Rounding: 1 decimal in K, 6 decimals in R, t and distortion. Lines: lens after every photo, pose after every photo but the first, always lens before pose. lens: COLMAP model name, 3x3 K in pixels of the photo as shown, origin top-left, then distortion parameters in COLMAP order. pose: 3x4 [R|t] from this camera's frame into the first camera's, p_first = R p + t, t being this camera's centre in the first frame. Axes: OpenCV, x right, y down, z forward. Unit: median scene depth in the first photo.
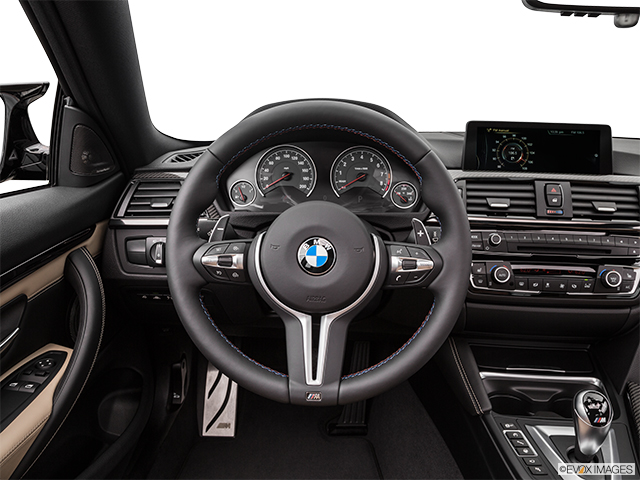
lens RADIAL K [[492.9, 0, 323.6], [0, 492.9, 238.3], [0, 0, 1]] dist [-0.122355, 0.056438]
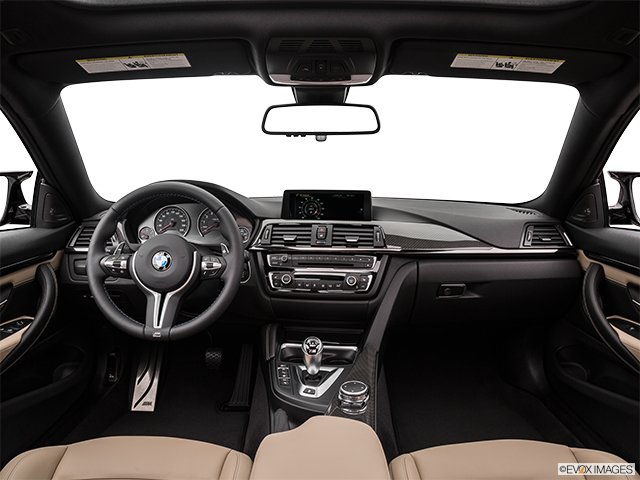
lens RADIAL K [[492.9, 0, 323.6], [0, 492.9, 238.3], [0, 0, 1]] dist [-0.122355, 0.056438]
pose [[0.999980, -0.002318, 0.005854, 0.481184], [0.003072, 0.991219, -0.132194, 0.159455], [-0.005496, 0.132209, 0.991207, -0.715202]]
